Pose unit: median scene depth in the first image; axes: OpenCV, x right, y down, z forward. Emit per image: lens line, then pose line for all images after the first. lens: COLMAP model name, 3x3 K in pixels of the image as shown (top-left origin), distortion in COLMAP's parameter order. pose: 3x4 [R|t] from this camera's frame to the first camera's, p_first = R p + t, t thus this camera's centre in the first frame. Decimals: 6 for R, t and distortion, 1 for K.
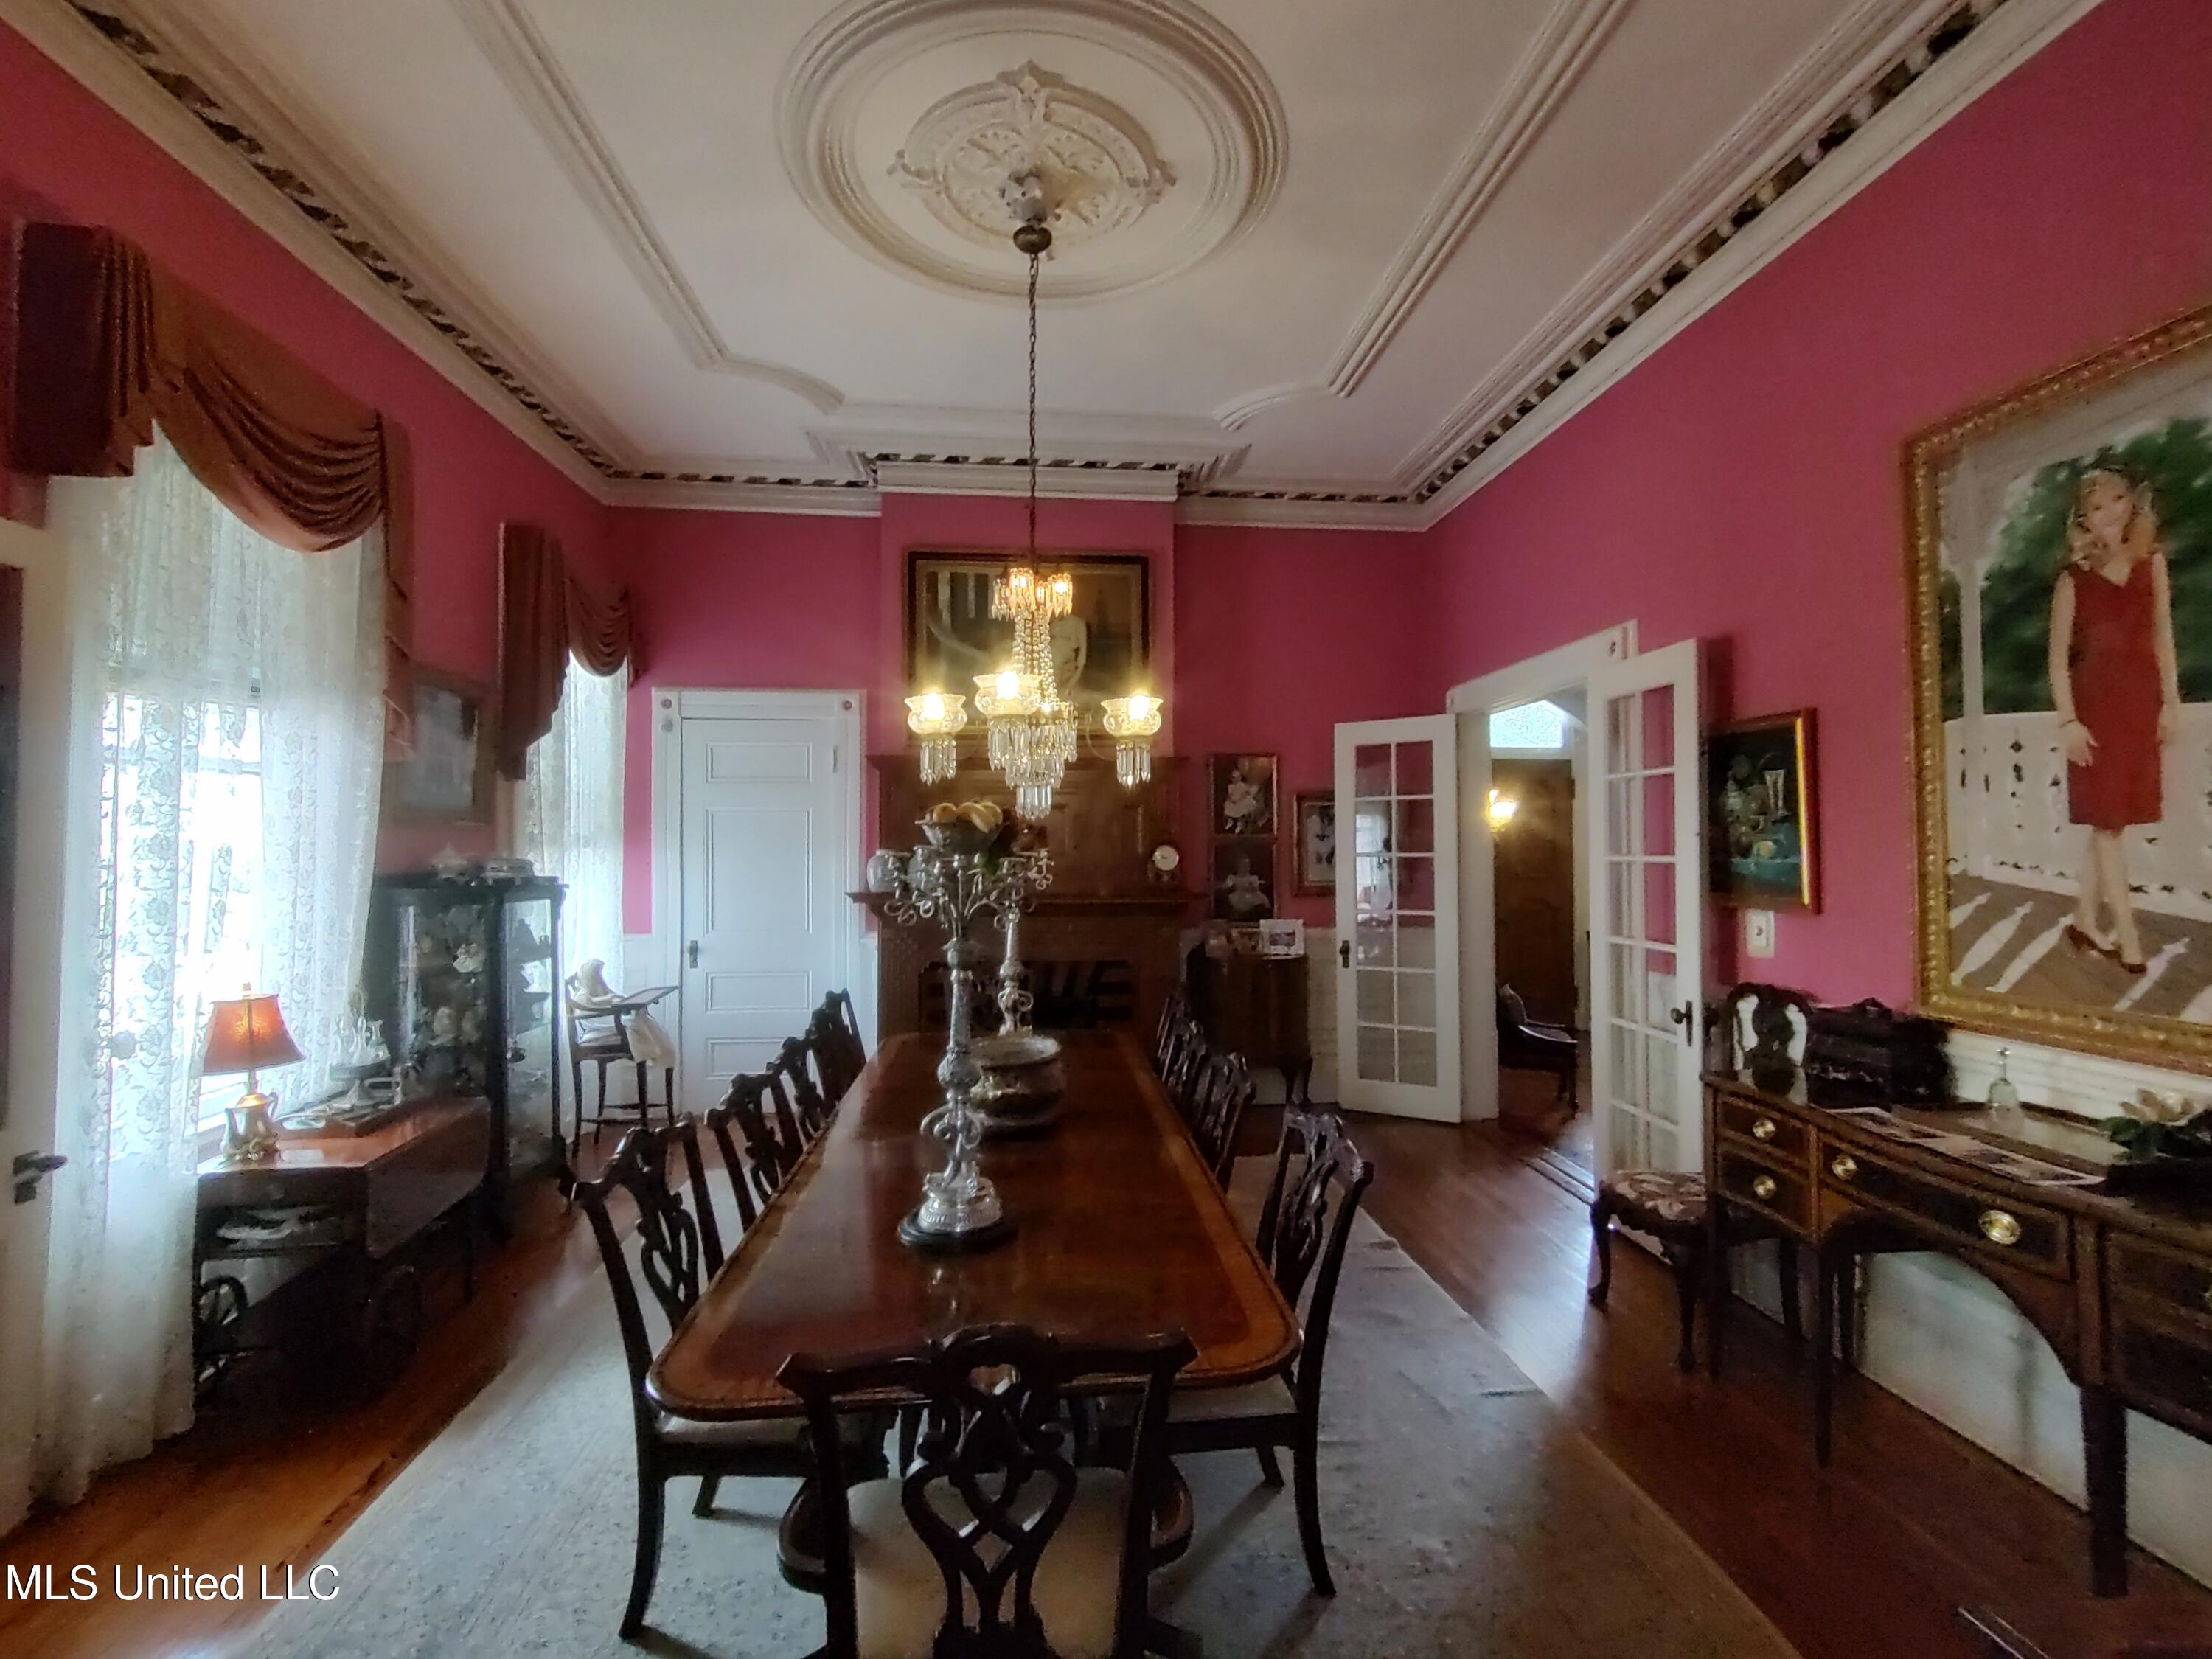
lens RADIAL K [[1016.8, 0, 1122.1], [0, 1016.8, 827.3], [0, 0, 1]] dist [0.000081, 0.001316]
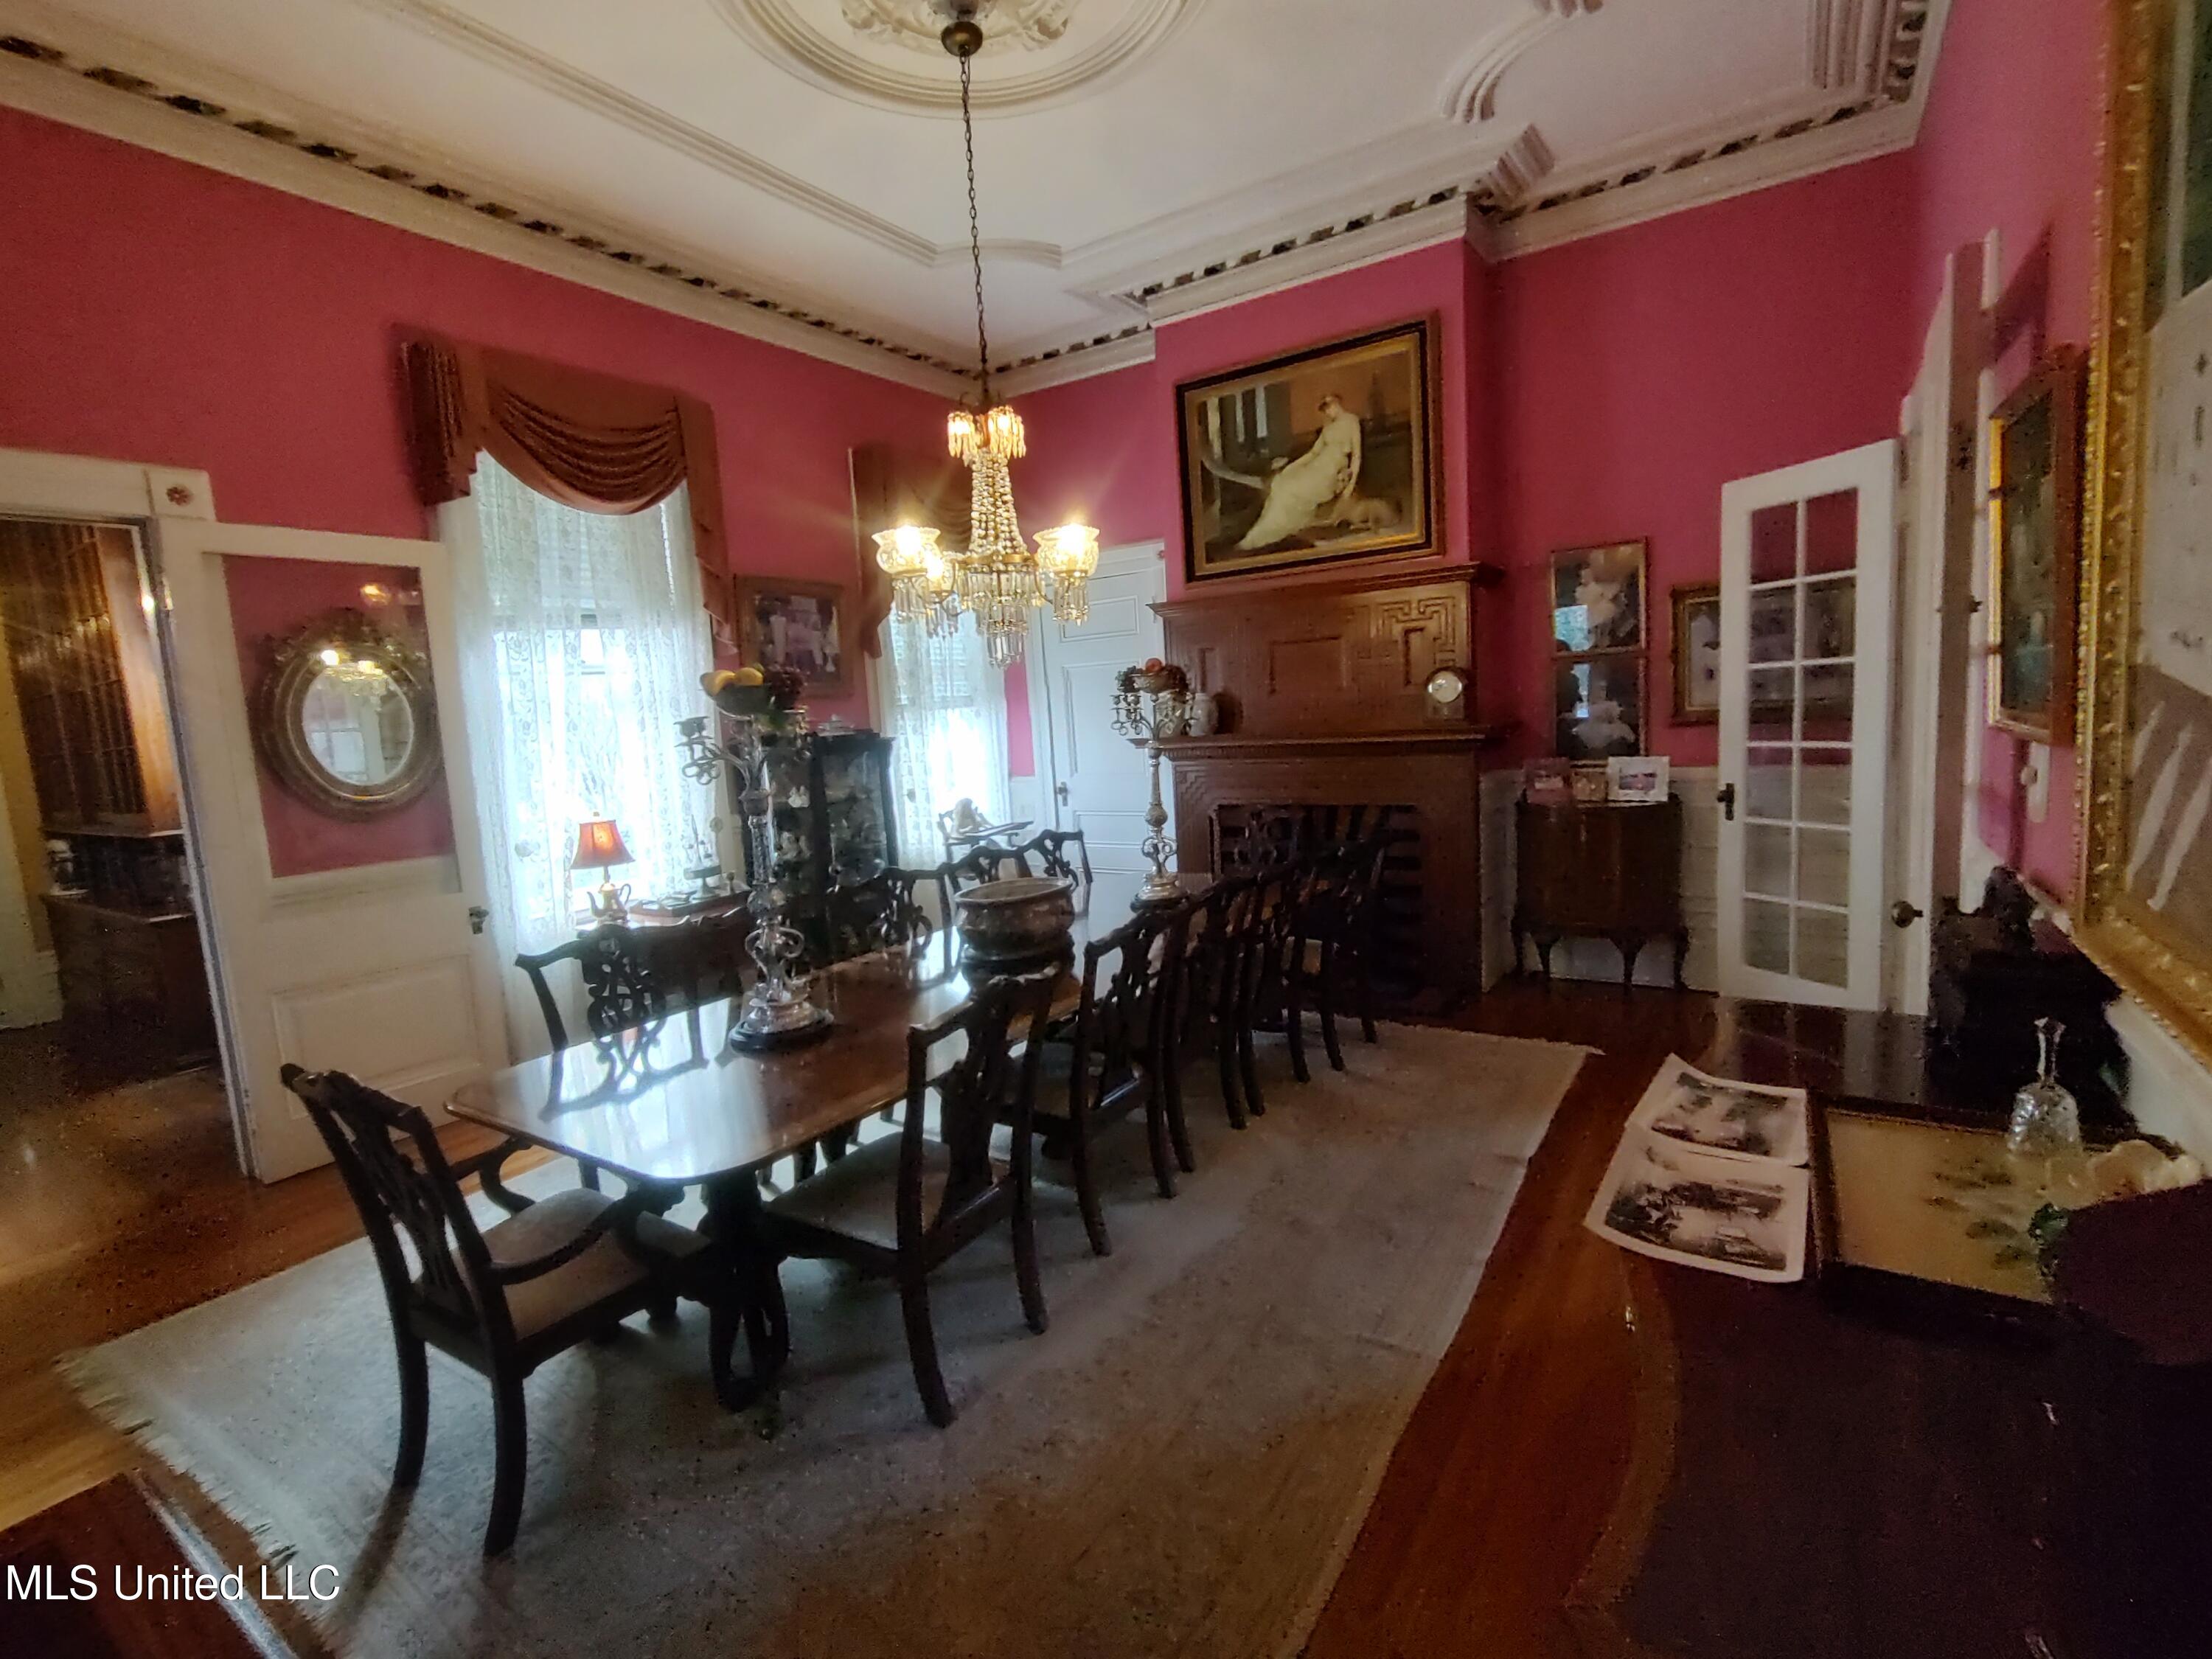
lens RADIAL K [[1016.8, 0, 1115.7], [0, 1016.8, 823.7], [0, 0, 1]] dist [0.000081, 0.001316]
pose [[0.776859, 0.027238, -0.629085, 0.358275], [0.070696, 0.988974, 0.130124, 0.012375], [0.625693, -0.145561, 0.766368, 0.152389]]
